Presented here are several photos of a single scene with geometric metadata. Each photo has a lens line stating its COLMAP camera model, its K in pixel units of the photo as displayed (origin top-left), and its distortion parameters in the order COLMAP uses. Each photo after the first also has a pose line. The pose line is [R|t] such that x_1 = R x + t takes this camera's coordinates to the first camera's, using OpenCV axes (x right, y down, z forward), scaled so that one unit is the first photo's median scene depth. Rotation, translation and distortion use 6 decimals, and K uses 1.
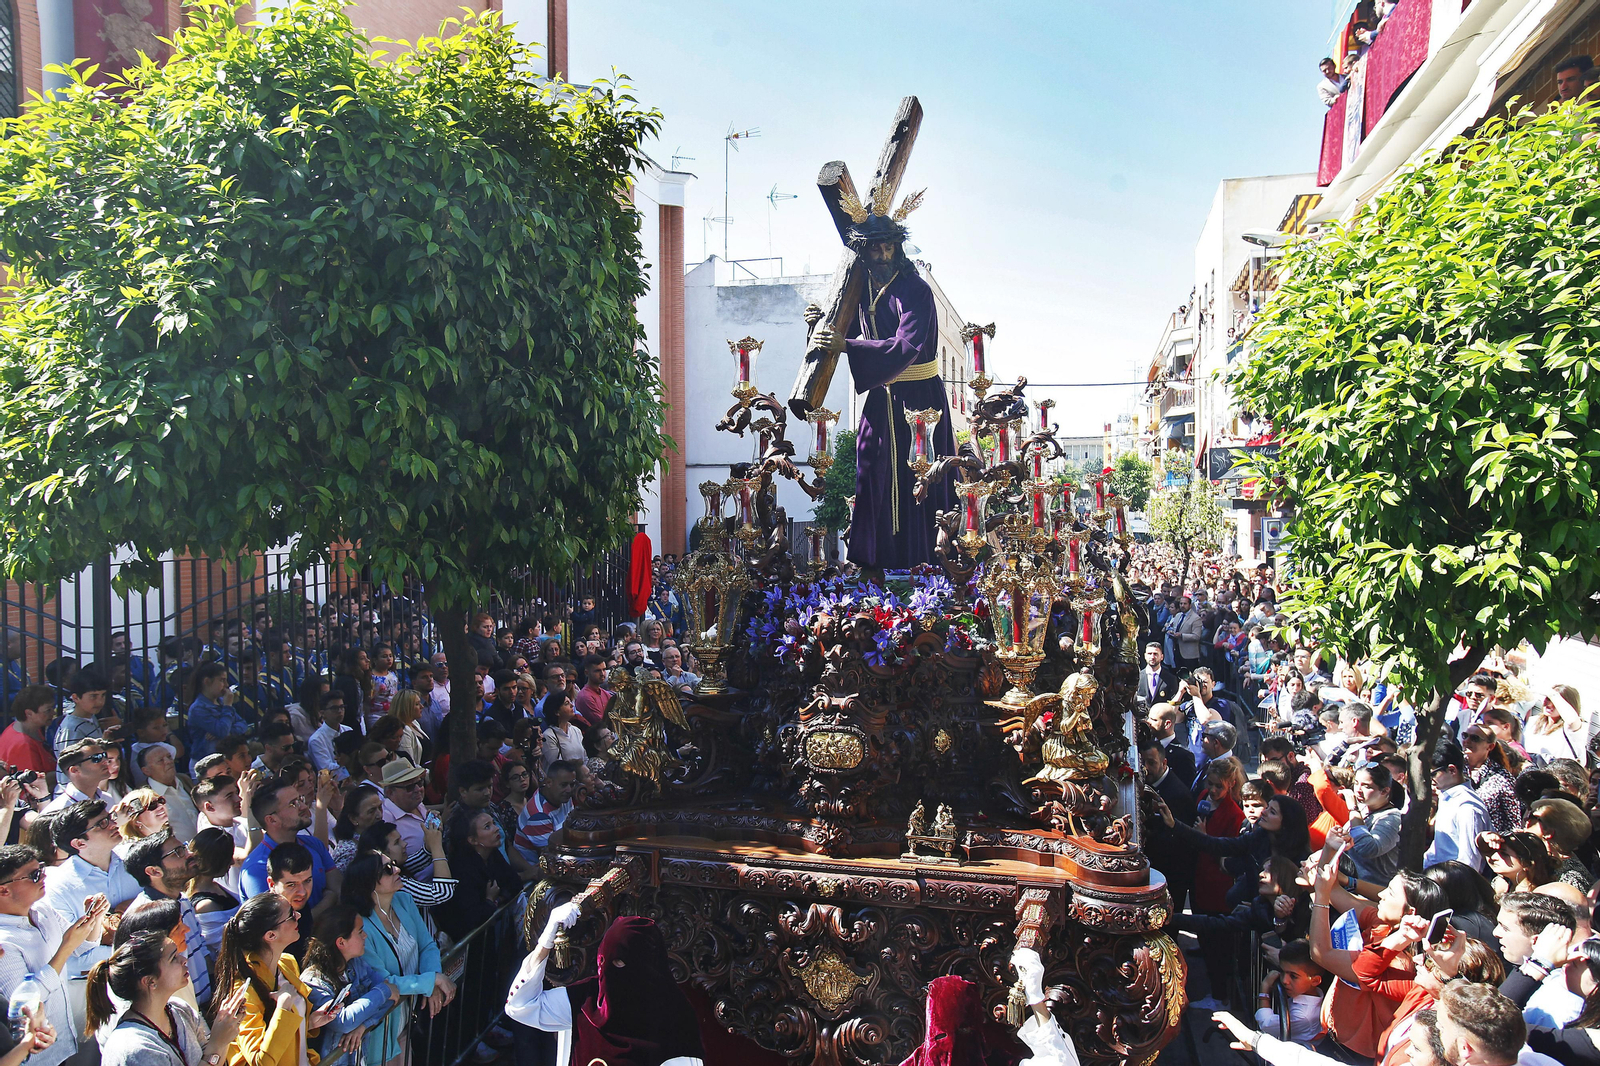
lens RADIAL K [[1072.0, 0, 808.8], [0, 1072.0, 539.5], [0, 0, 1]] dist [0.001779, 0.004323]
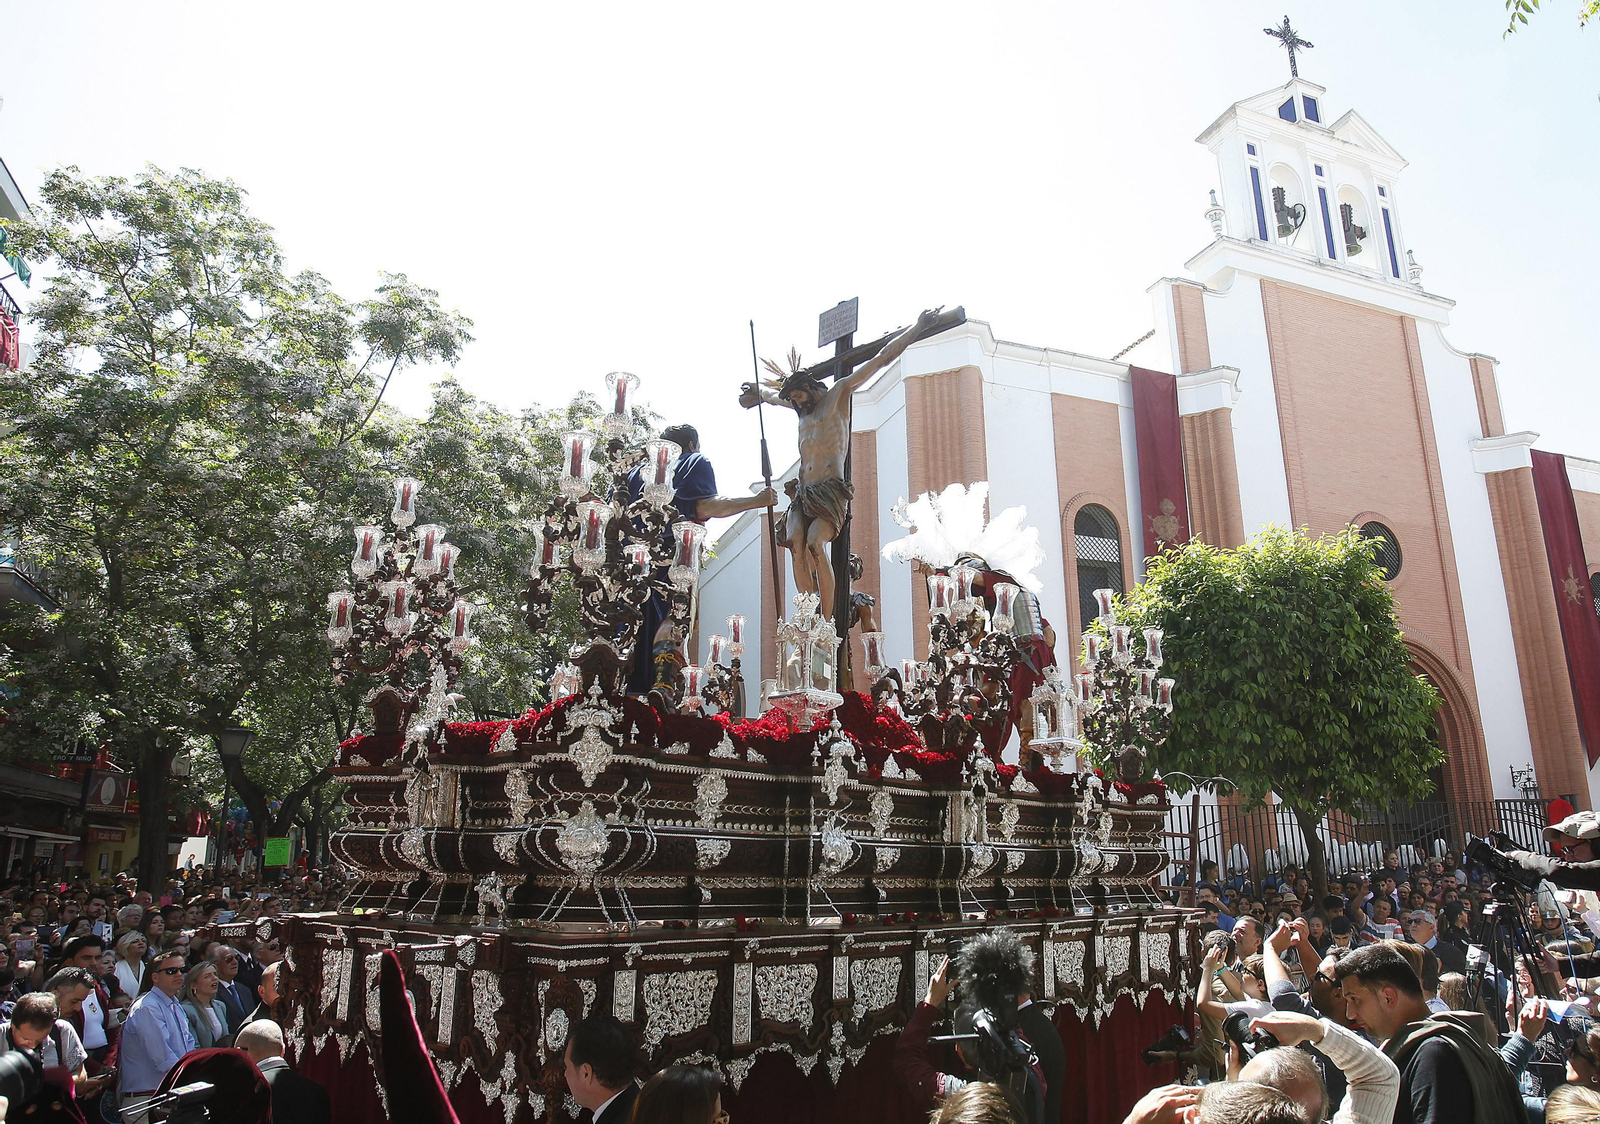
lens RADIAL K [[1130.9, 0, 802.1], [0, 1130.9, 562.8], [0, 0, 1]] dist [-0.012982, -0.001817]
pose [[0.585339, -0.213894, -0.782066, 1.096431], [-0.017877, 0.960936, -0.276194, 0.270137], [0.810592, 0.175648, 0.558649, -1.224206]]
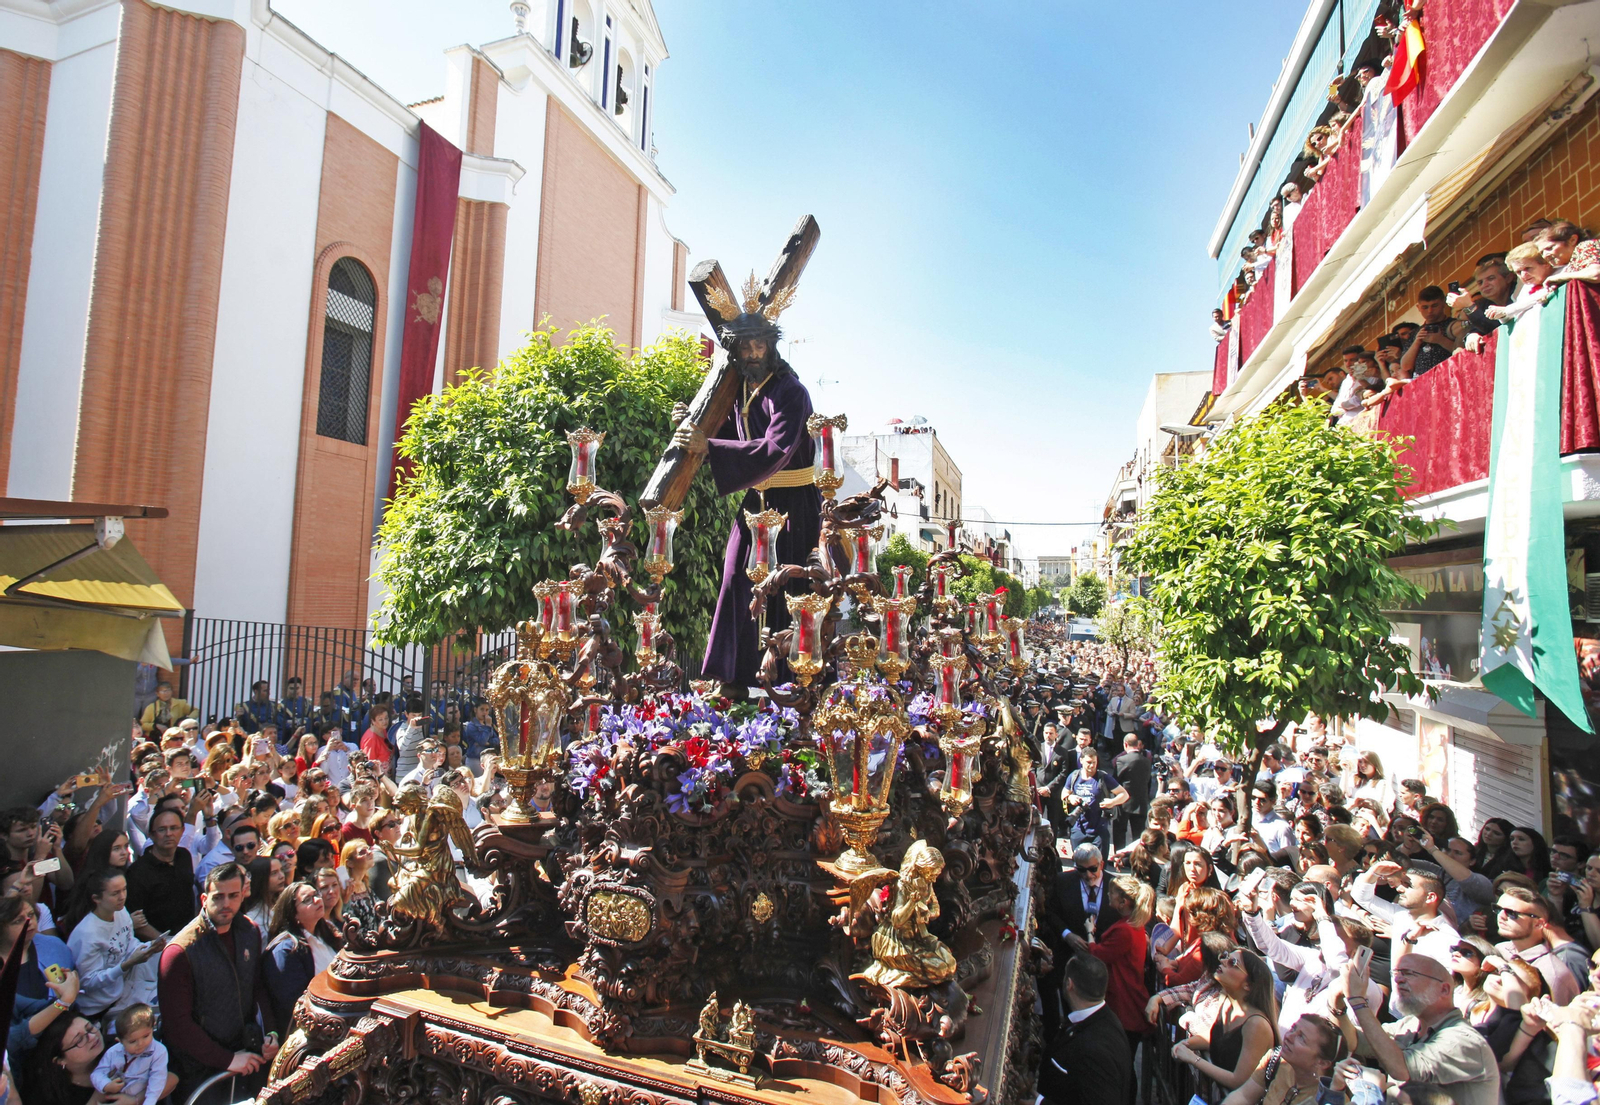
lens RADIAL K [[839.5, 0, 737.1], [0, 839.5, 542.4], [0, 0, 1]] dist [-0.049914, 0.003818]
pose [[0.992683, 0.025982, -0.117918, -0.046082], [-0.037632, 0.994506, -0.097676, -0.017856], [0.114733, 0.101399, 0.988208, -0.365091]]
